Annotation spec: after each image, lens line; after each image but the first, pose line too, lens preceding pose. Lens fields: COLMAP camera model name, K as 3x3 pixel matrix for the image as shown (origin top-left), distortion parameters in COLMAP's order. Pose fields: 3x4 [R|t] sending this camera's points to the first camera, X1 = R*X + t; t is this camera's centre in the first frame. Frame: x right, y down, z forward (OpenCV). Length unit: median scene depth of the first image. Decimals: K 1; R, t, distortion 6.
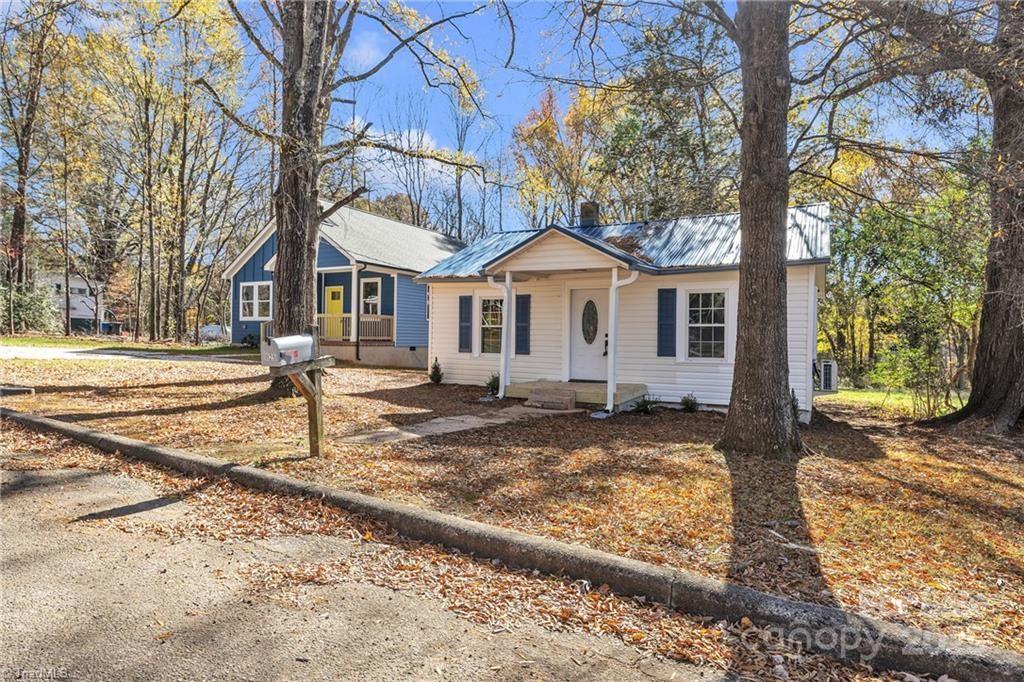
lens RADIAL K [[581.2, 0, 509.6], [0, 581.2, 337.3], [0, 0, 1]] dist [0.007849, 0.000264]
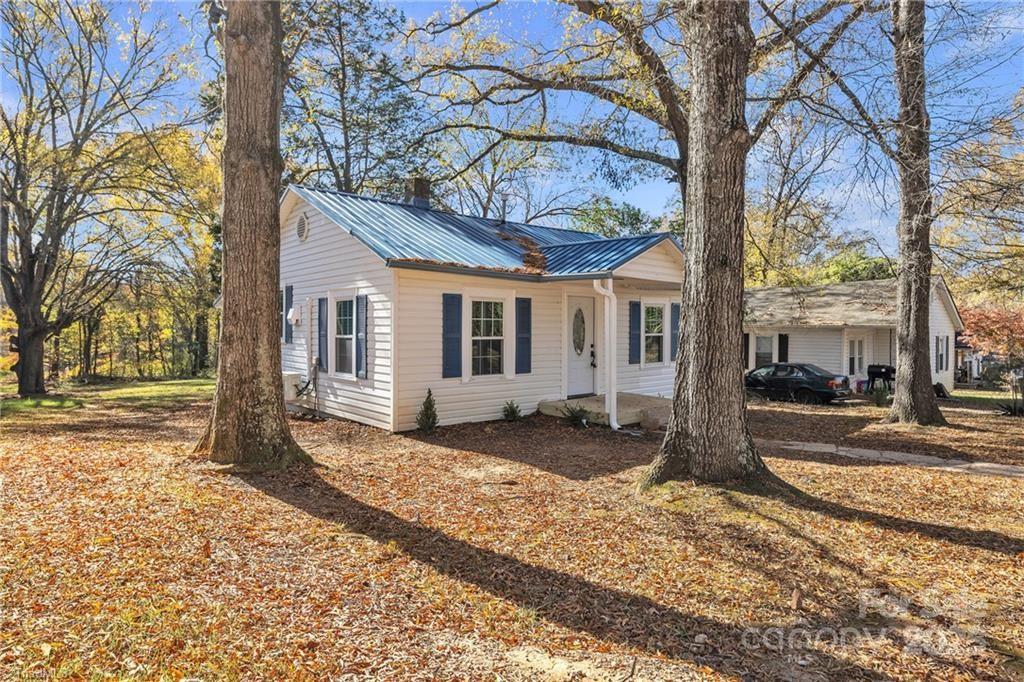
lens RADIAL K [[581.2, 0, 512.5], [0, 581.2, 344.7], [0, 0, 1]] dist [0.007849, 0.000264]
pose [[0.346588, -0.028403, 0.937587, -0.732009], [0.017714, 0.999561, 0.023733, -0.028620], [-0.937850, 0.008383, 0.346939, 0.741970]]
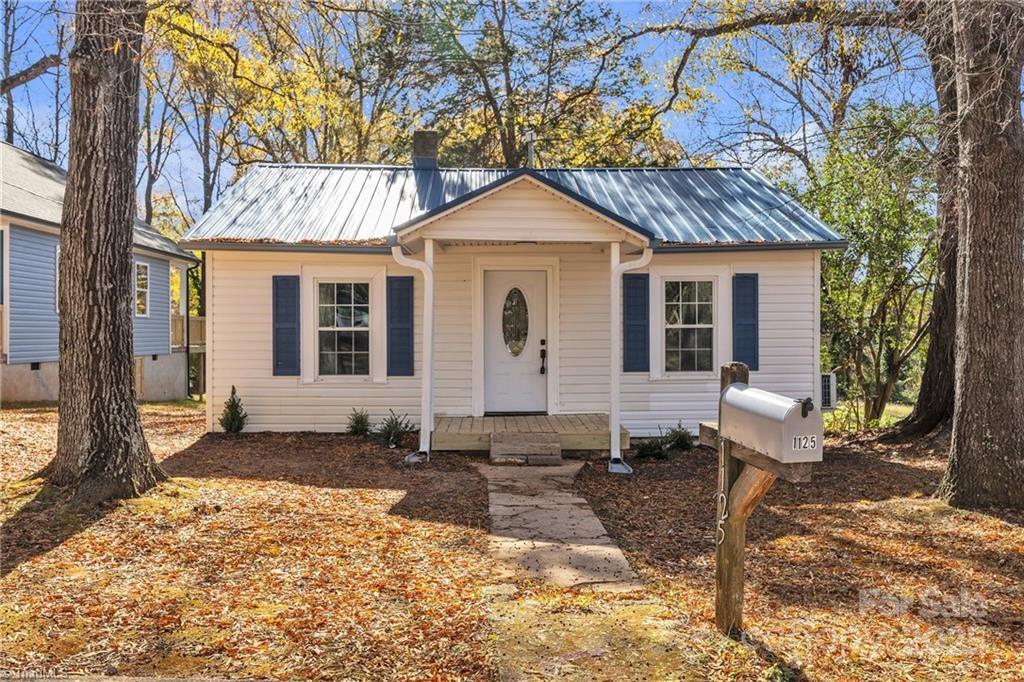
lens RADIAL K [[835.1, 0, 518.0], [0, 835.1, 337.0], [0, 0, 1]] dist [-0.015426, -0.002510]
pose [[0.858077, -0.009331, 0.513437, -0.318314], [0.013756, 0.999894, -0.004819, -0.004582], [-0.513338, 0.011198, 0.858114, 0.196871]]
